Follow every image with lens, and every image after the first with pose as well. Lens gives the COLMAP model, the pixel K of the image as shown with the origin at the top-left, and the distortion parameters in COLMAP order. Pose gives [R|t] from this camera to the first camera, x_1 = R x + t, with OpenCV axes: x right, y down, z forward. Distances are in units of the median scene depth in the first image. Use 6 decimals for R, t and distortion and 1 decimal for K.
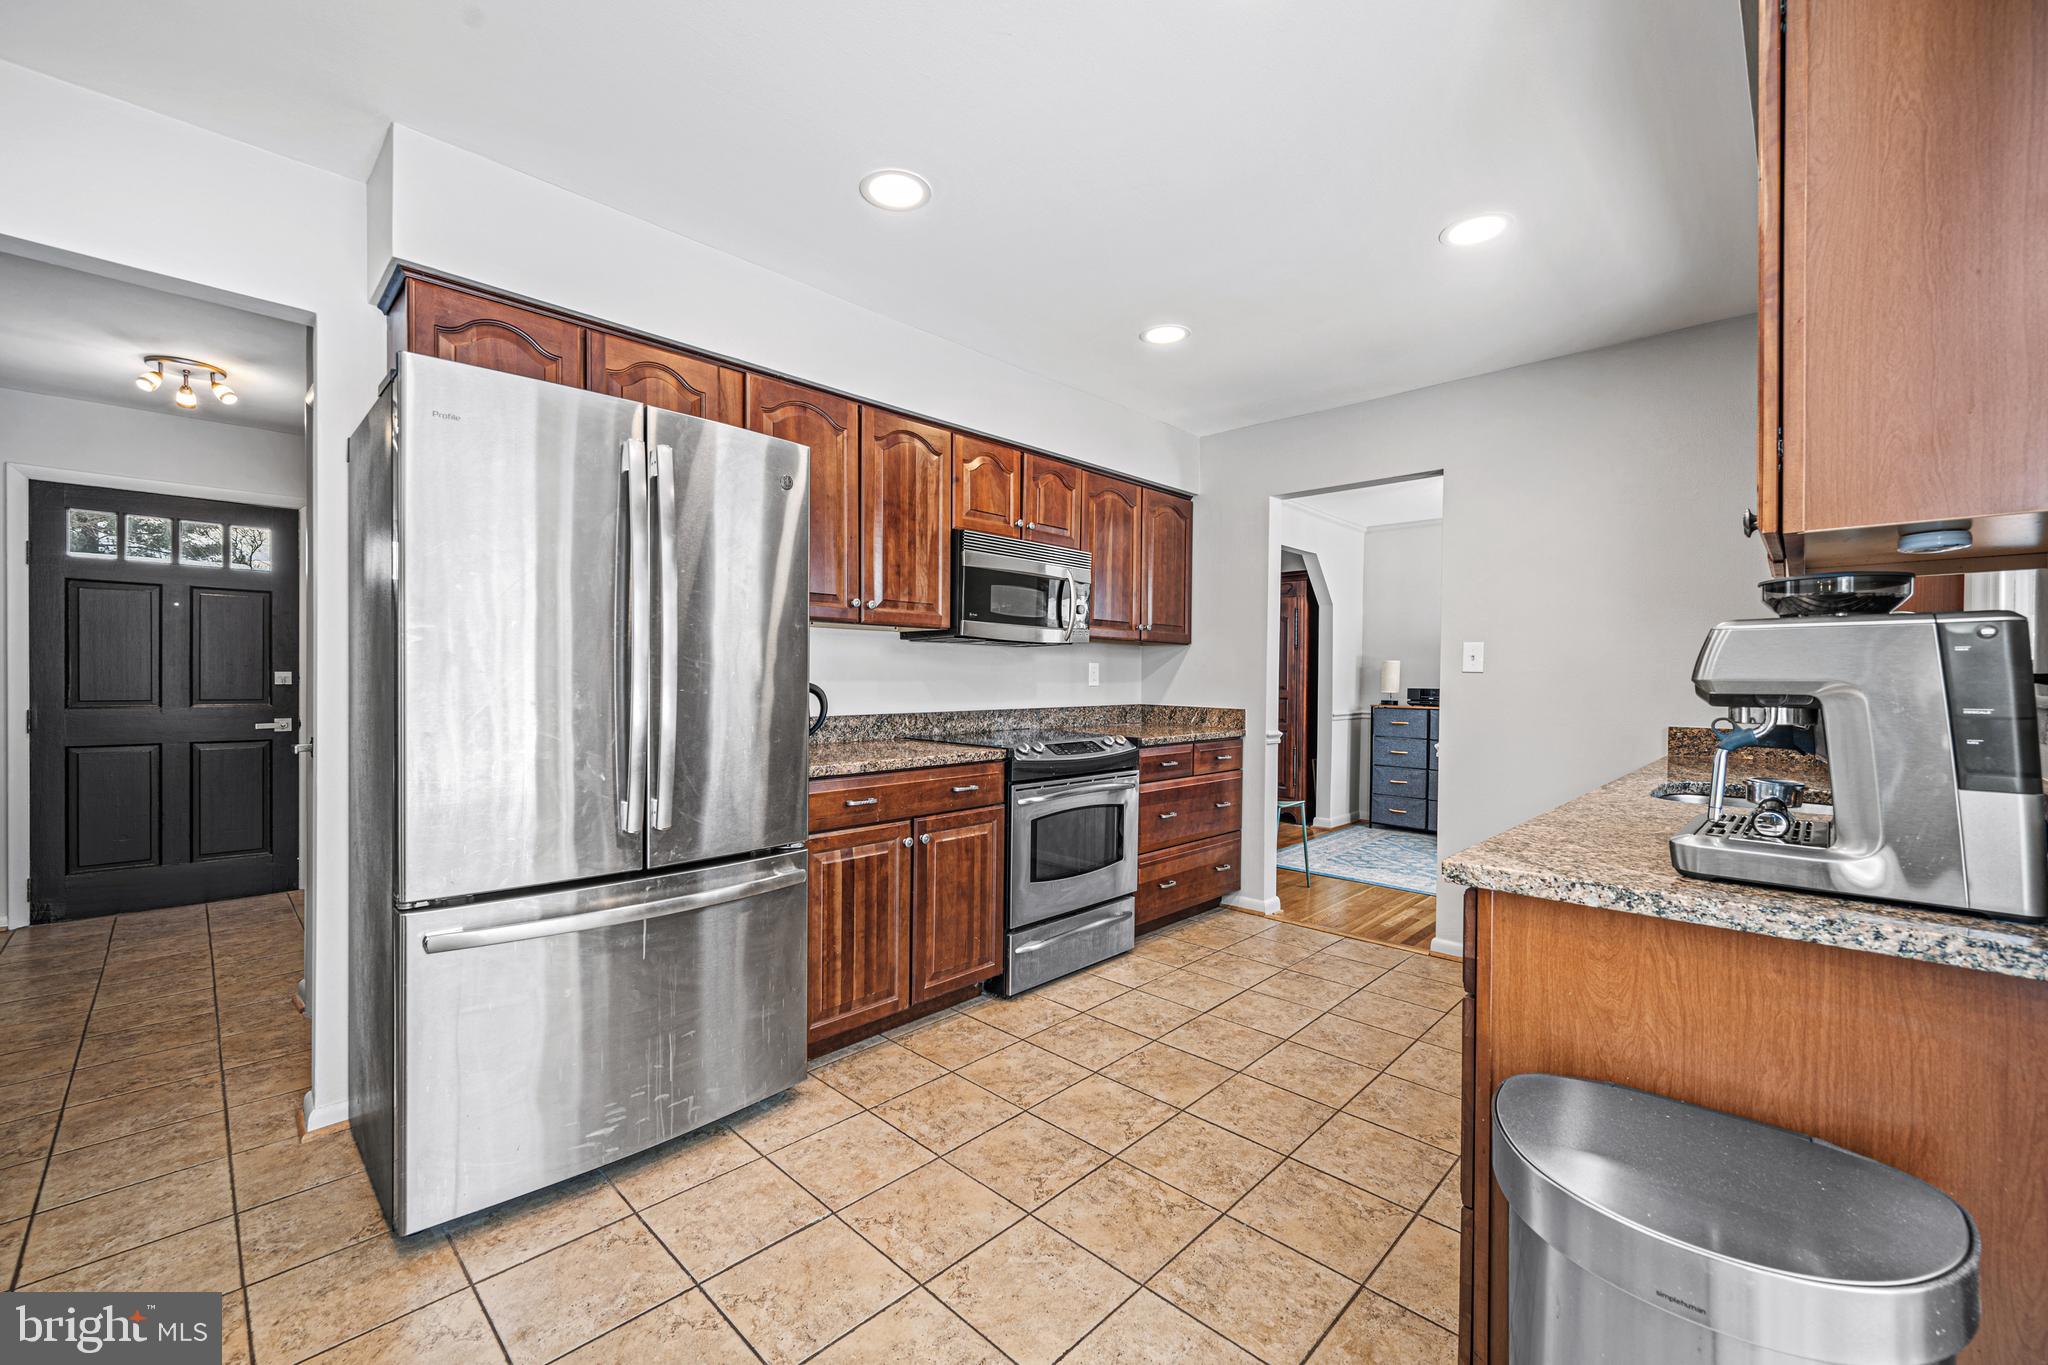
lens RADIAL K [[819.0, 0, 1017.0], [0, 819.0, 683.9], [0, 0, 1]] dist [-0.000280, 0.000164]
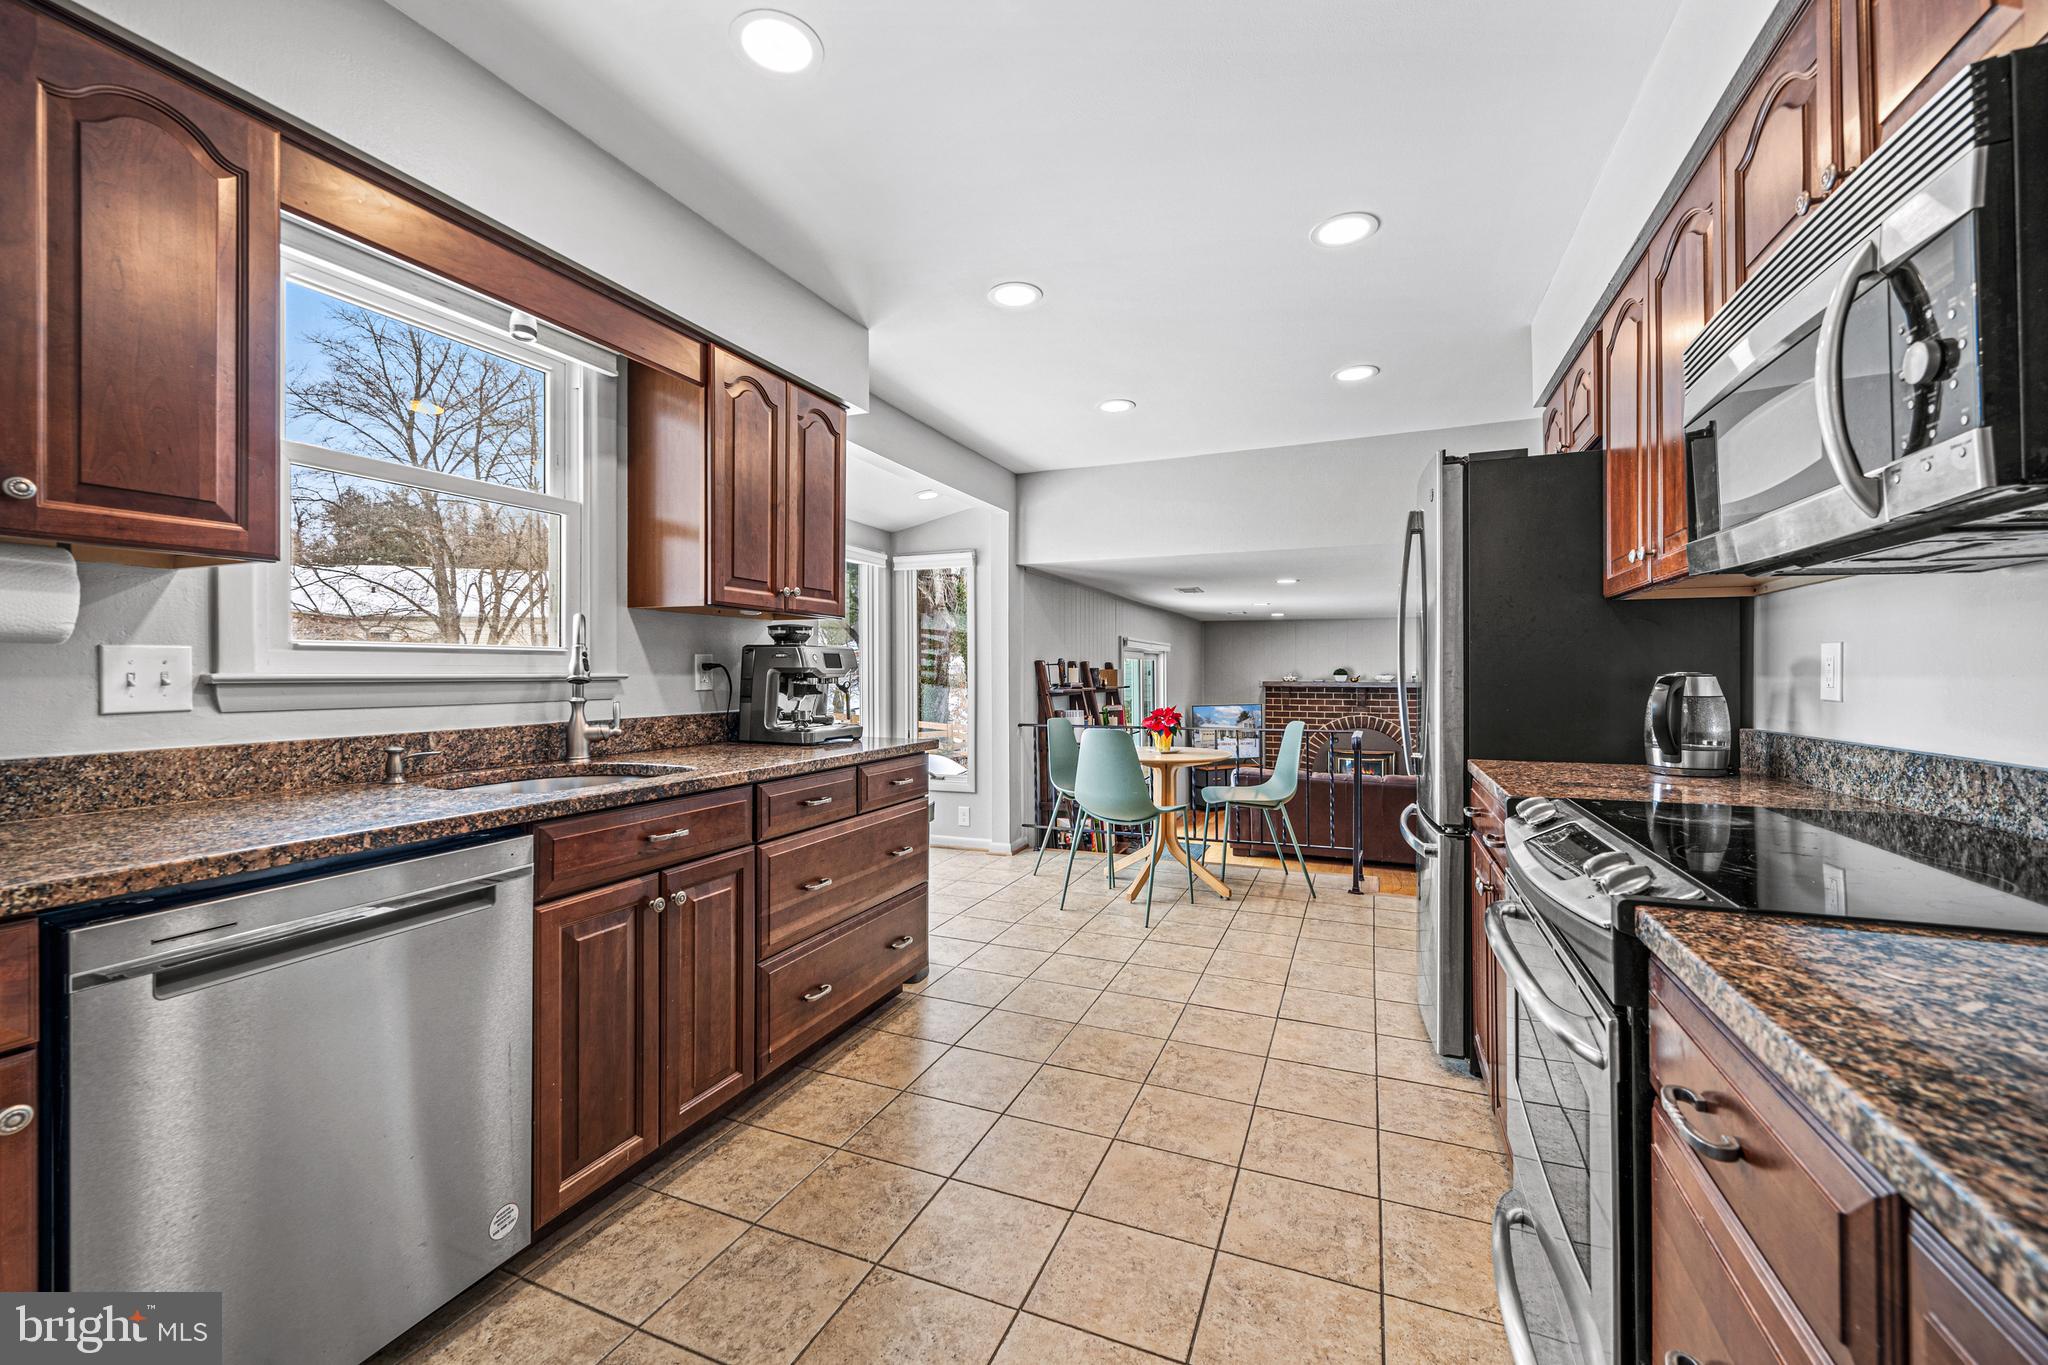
lens RADIAL K [[826.4, 0, 1021.3], [0, 826.4, 667.3], [0, 0, 1]] dist [0.000454, -0.000030]
pose [[-0.929031, -0.010122, -0.369863, 0.546108], [-0.010016, 0.999947, -0.002207, -0.002412], [0.369866, 0.001654, -0.929084, 1.539242]]
